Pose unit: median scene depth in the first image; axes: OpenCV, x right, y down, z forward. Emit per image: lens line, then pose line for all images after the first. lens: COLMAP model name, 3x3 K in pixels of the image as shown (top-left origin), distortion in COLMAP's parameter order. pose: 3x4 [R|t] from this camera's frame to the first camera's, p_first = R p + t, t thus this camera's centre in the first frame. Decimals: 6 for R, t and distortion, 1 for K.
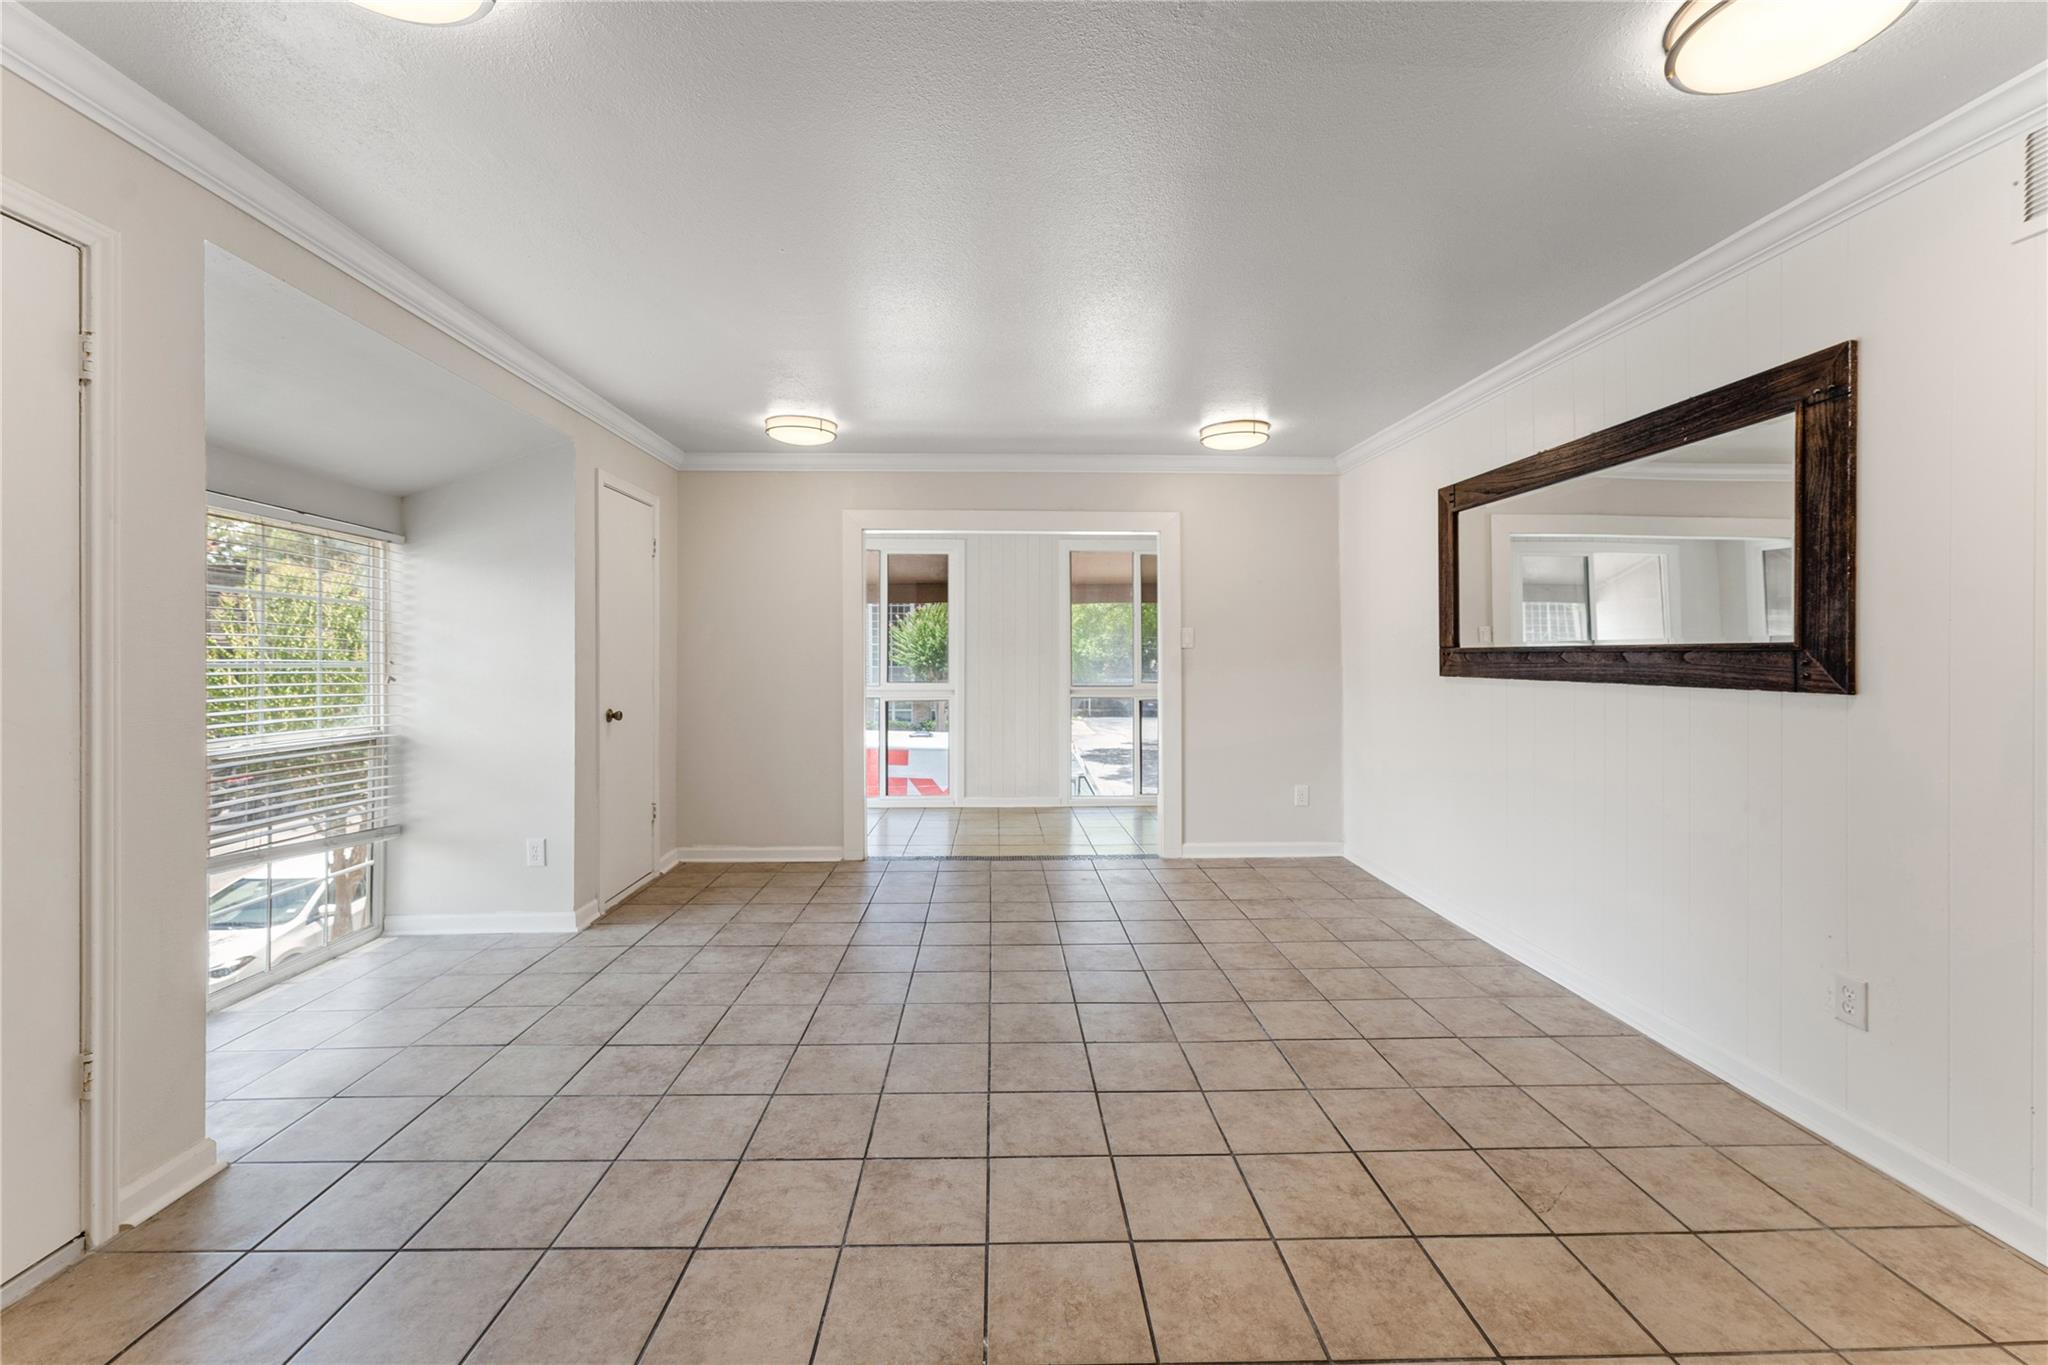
lens RADIAL K [[832.4, 0, 1022.2], [0, 832.4, 655.2], [0, 0, 1]] dist [-0.001076, 0.000021]
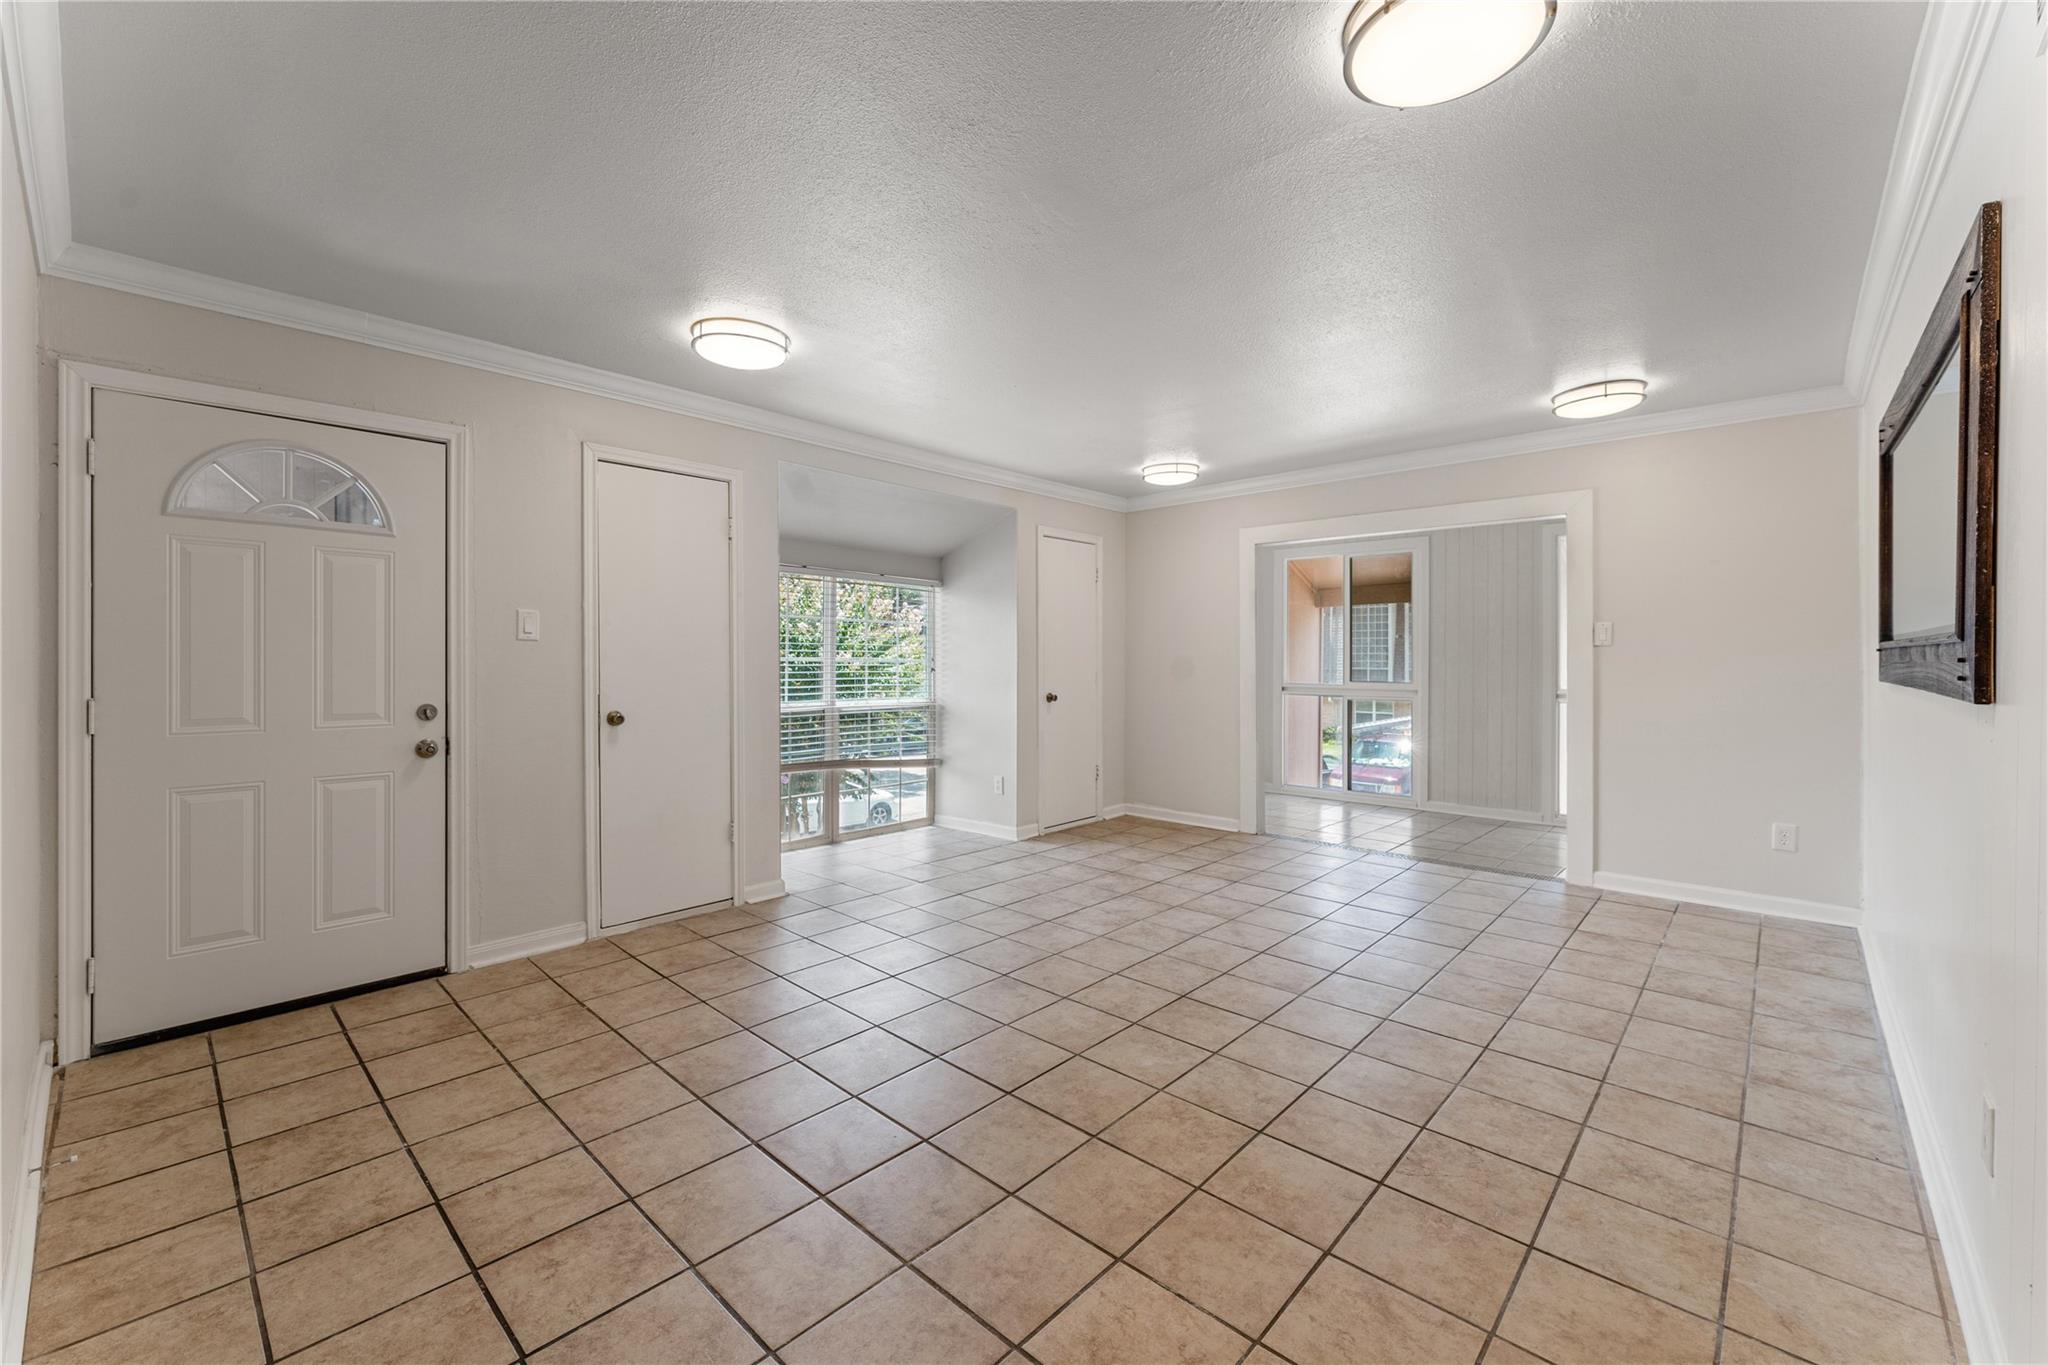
lens RADIAL K [[832.4, 0, 1022.2], [0, 832.4, 655.2], [0, 0, 1]] dist [-0.001076, 0.000021]
pose [[0.713510, -0.001449, -0.700644, 0.619496], [0.000471, 0.999999, -0.001589, 0.004131], [0.700645, 0.000804, 0.713509, -0.062021]]
